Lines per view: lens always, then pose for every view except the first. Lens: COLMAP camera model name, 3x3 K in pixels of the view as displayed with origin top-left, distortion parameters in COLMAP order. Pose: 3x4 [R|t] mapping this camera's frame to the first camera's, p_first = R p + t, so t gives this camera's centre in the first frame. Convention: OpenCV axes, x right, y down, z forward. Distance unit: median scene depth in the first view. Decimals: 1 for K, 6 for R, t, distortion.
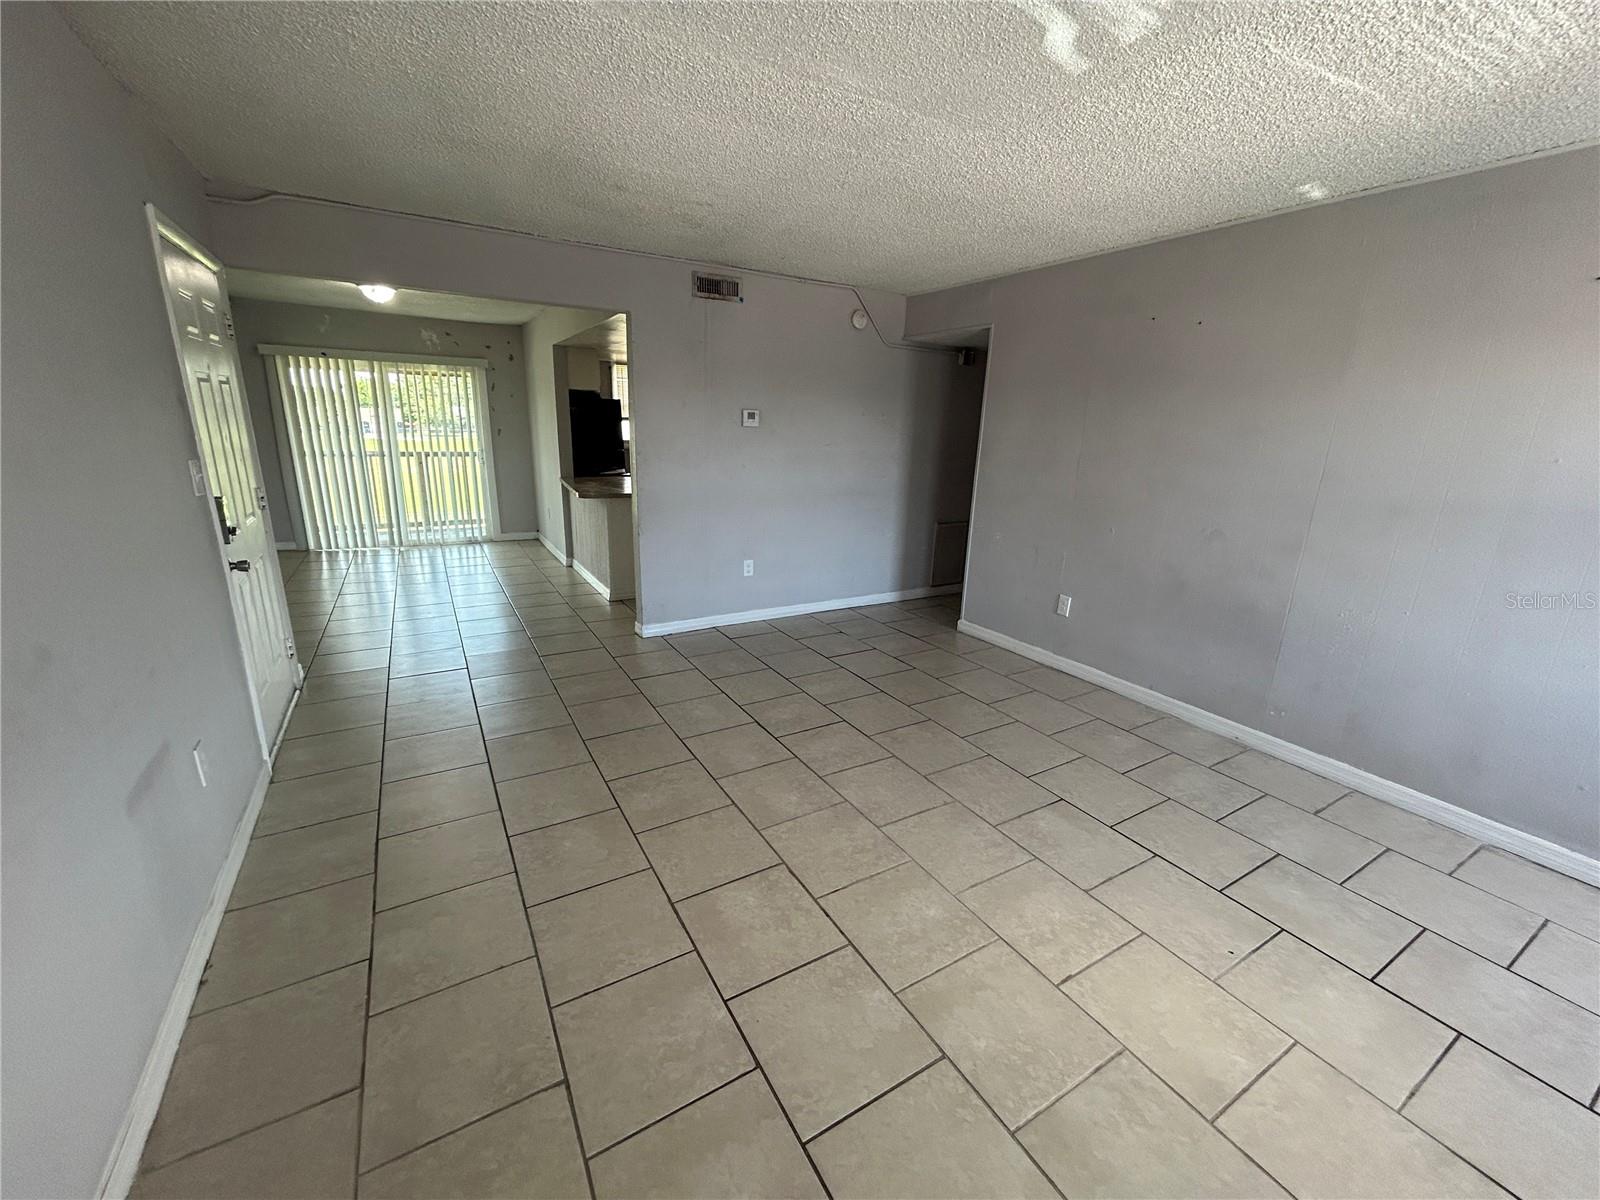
lens RADIAL K [[645.6, 0, 798.0], [0, 645.6, 600.6], [0, 0, 1]] dist [0.000320, 0.000674]
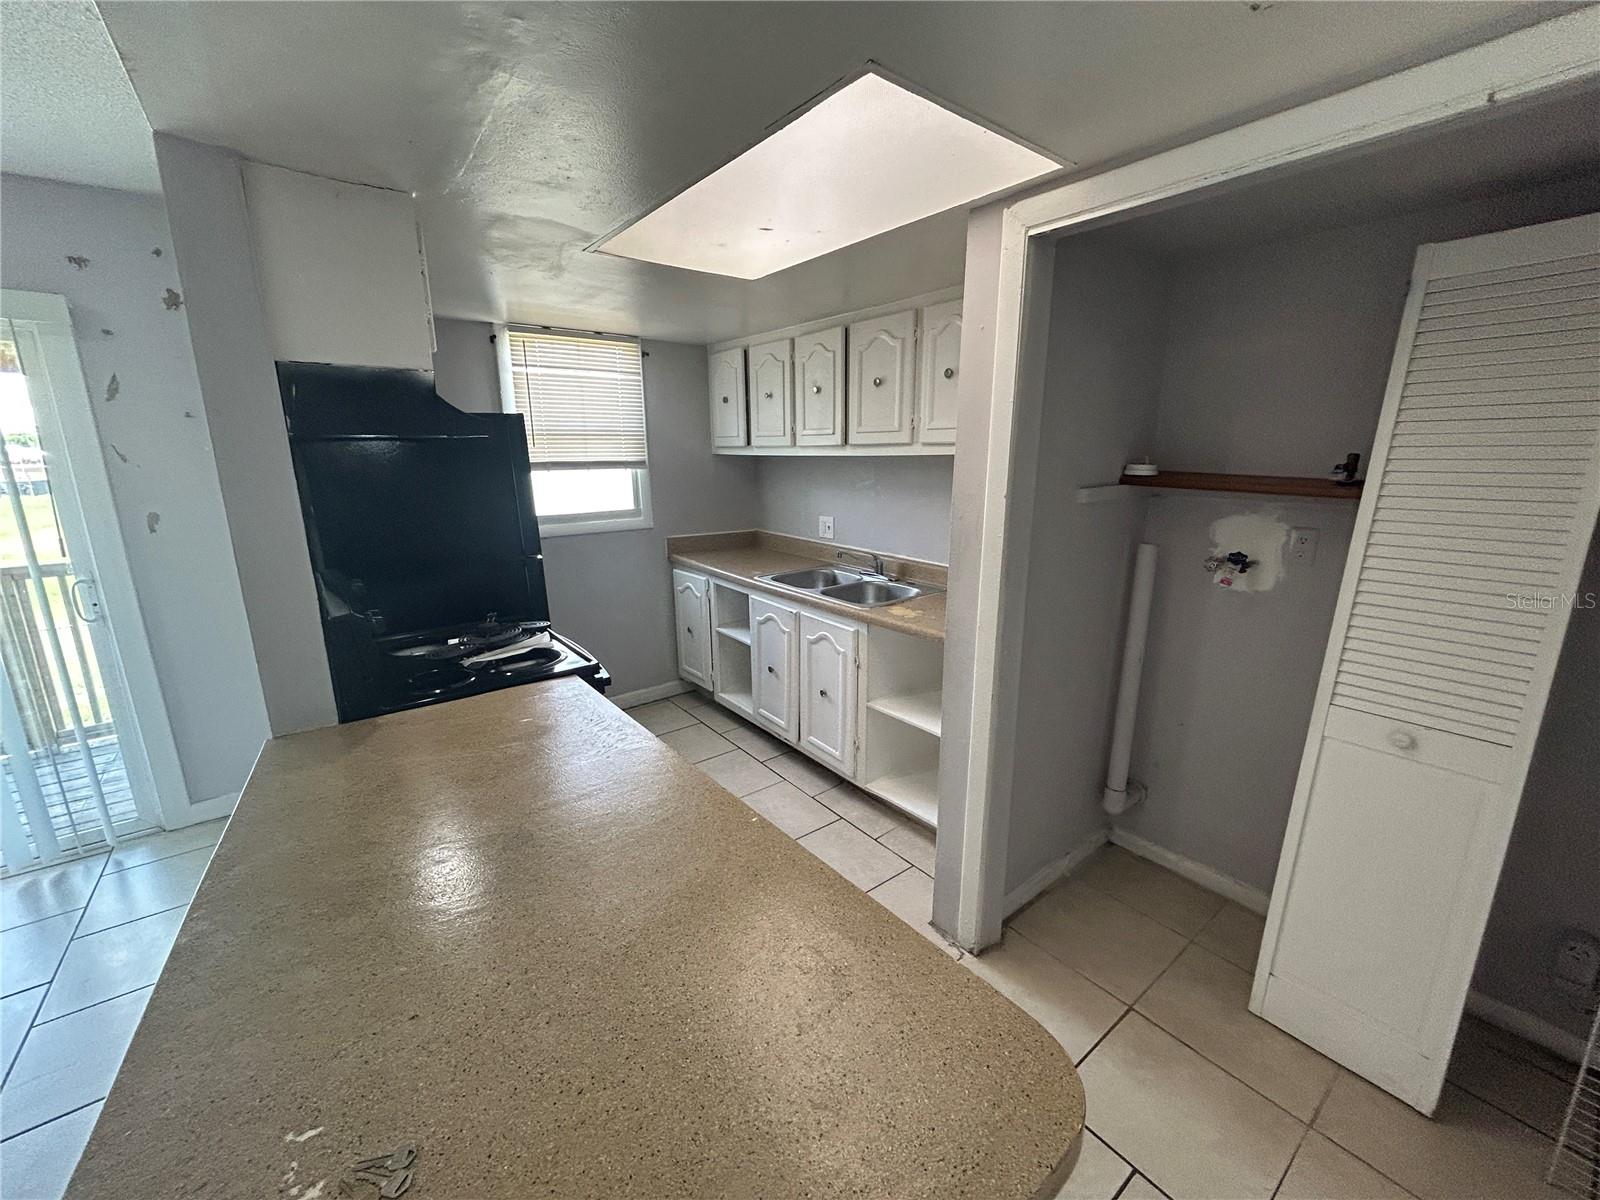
lens RADIAL K [[644.0, 0, 806.6], [0, 644.0, 602.2], [0, 0, 1]] dist [-0.002169, -0.000561]
pose [[0.989612, -0.063206, 0.129121, -0.239469], [0.068326, 0.997028, -0.035606, -0.256473], [-0.126487, 0.044058, 0.990989, 0.874005]]
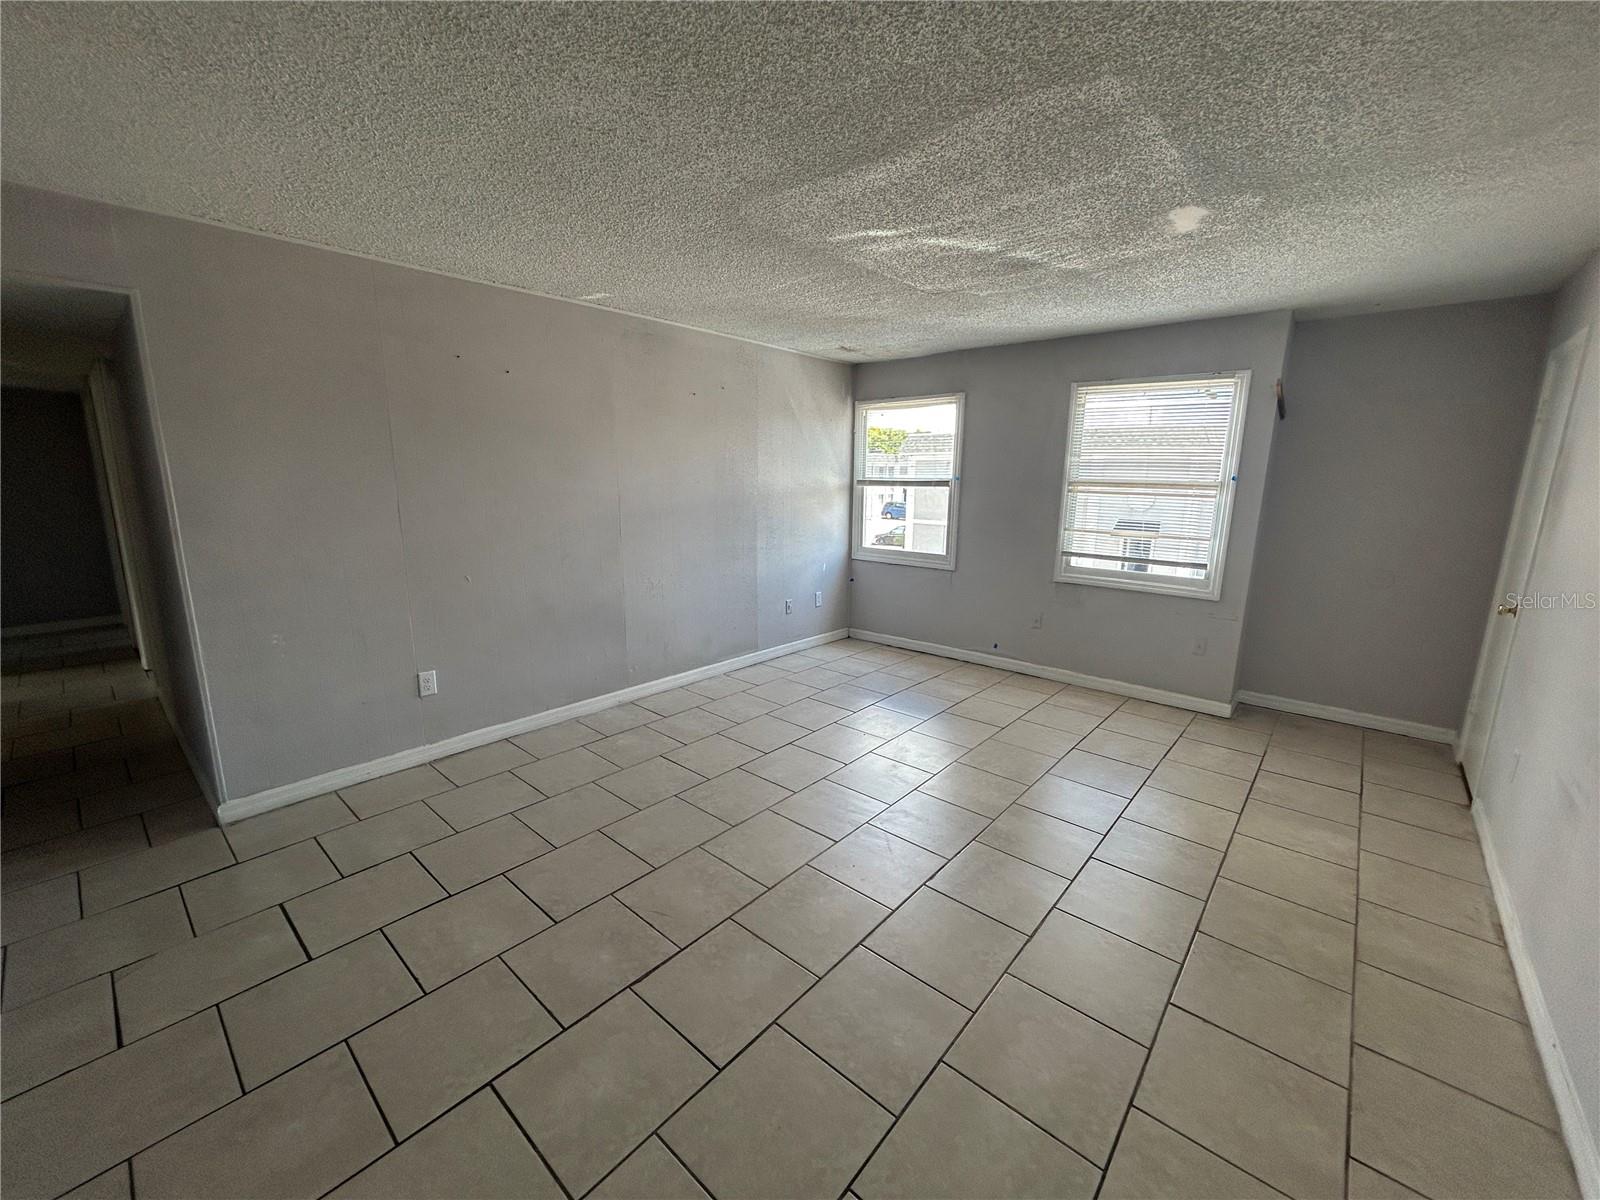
lens RADIAL K [[644.0, 0, 806.6], [0, 644.0, 602.2], [0, 0, 1]] dist [-0.002169, -0.000561]
pose [[-0.328098, -0.221162, 0.918389, -0.359294], [0.231701, 0.923668, 0.305209, -0.170918], [-0.915787, 0.312931, -0.251810, 0.562170]]
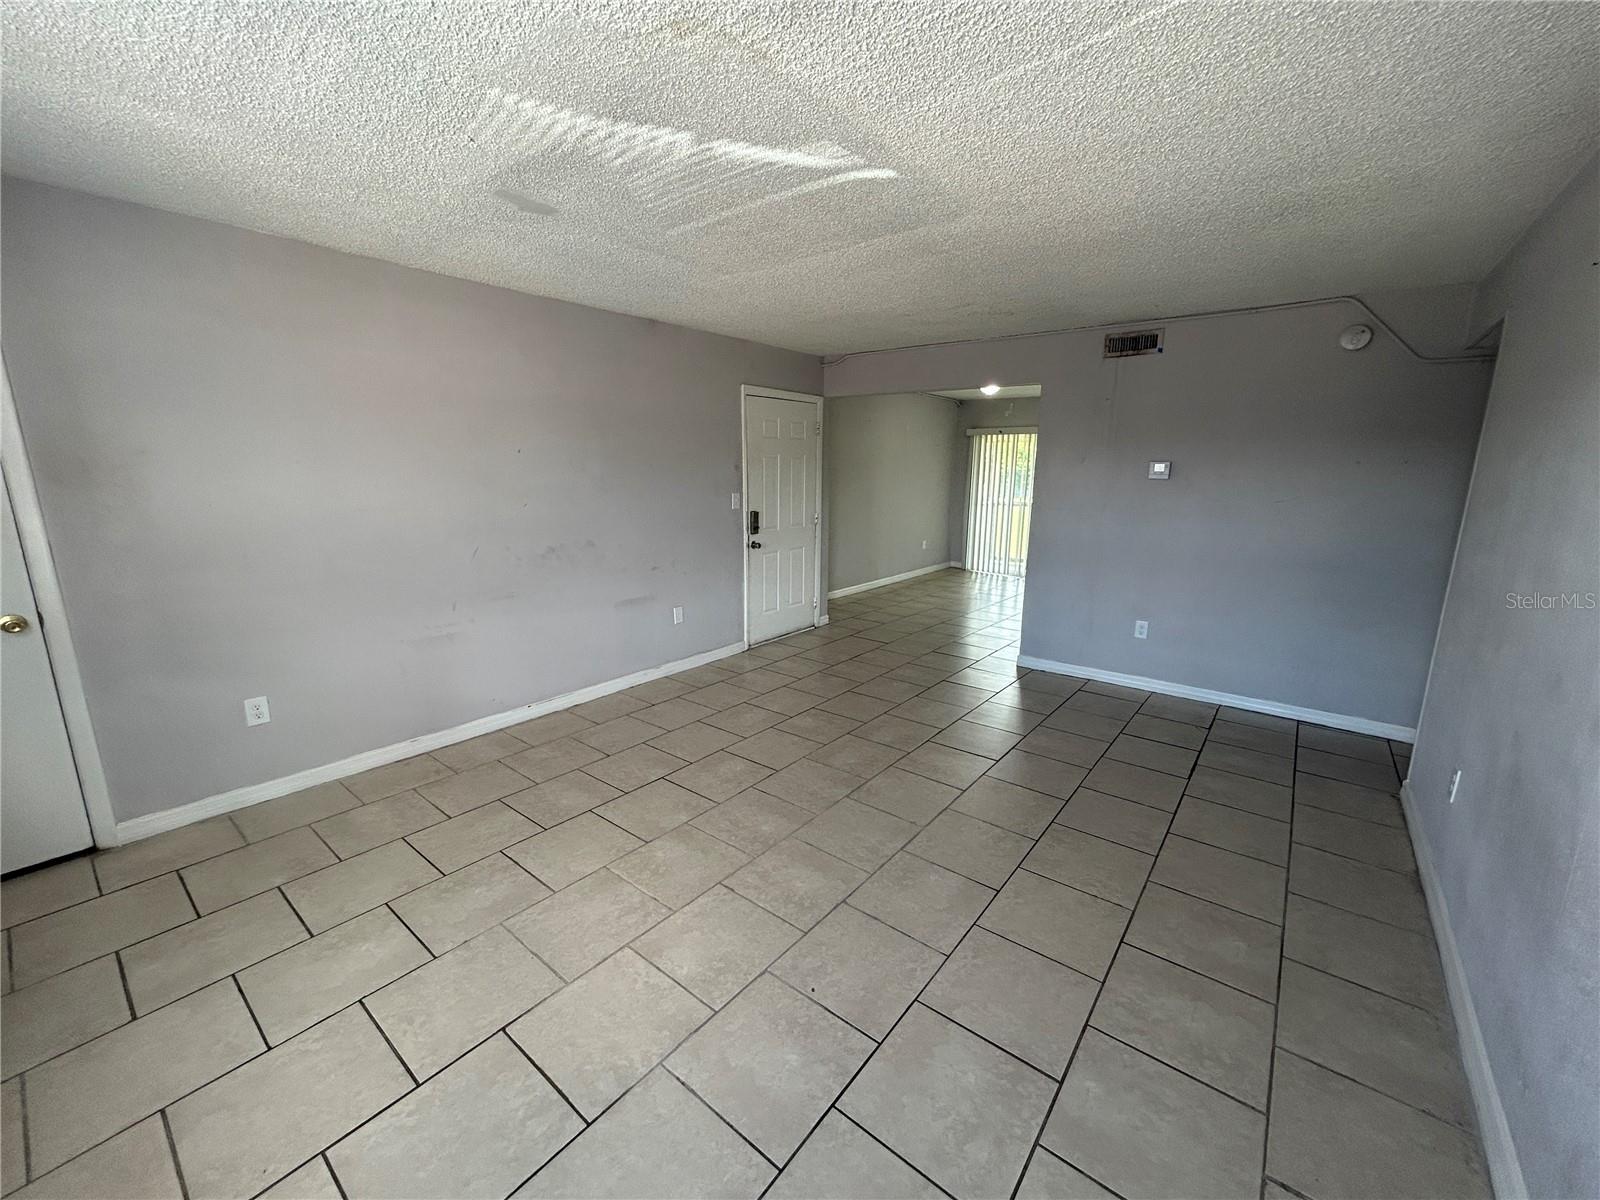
lens RADIAL K [[645.6, 0, 798.0], [0, 645.6, 600.6], [0, 0, 1]] dist [0.000320, 0.000674]
pose [[0.353970, 0.164816, -0.920620, 0.541221], [-0.248023, 0.965648, 0.077514, -0.036977], [0.901770, 0.200898, 0.382689, 0.176544]]
